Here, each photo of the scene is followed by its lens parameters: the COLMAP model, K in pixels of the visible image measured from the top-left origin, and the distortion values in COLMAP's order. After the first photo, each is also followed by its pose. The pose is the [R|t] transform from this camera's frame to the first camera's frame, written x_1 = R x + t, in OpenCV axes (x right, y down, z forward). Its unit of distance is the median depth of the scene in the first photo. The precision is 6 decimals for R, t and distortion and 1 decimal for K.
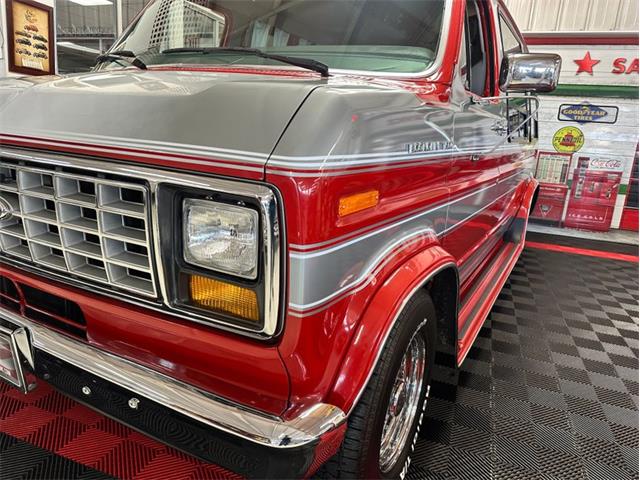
lens RADIAL K [[456.9, 0, 321.1], [0, 456.9, 241.1], [0, 0, 1]] dist [0.022060, -0.029401]
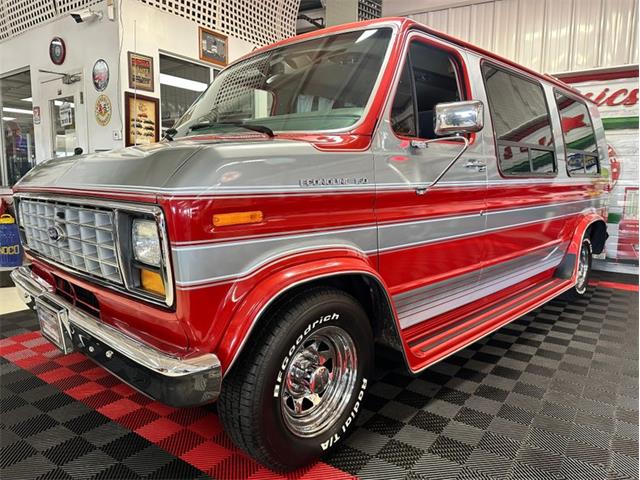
lens RADIAL K [[456.9, 0, 321.3], [0, 456.9, 239.6], [0, 0, 1]] dist [0.022060, -0.029401]
pose [[0.963263, -0.021631, -0.267687, 0.529625], [-0.009676, 0.993308, -0.115085, 0.108895], [0.268385, 0.113447, 0.956608, -0.244994]]
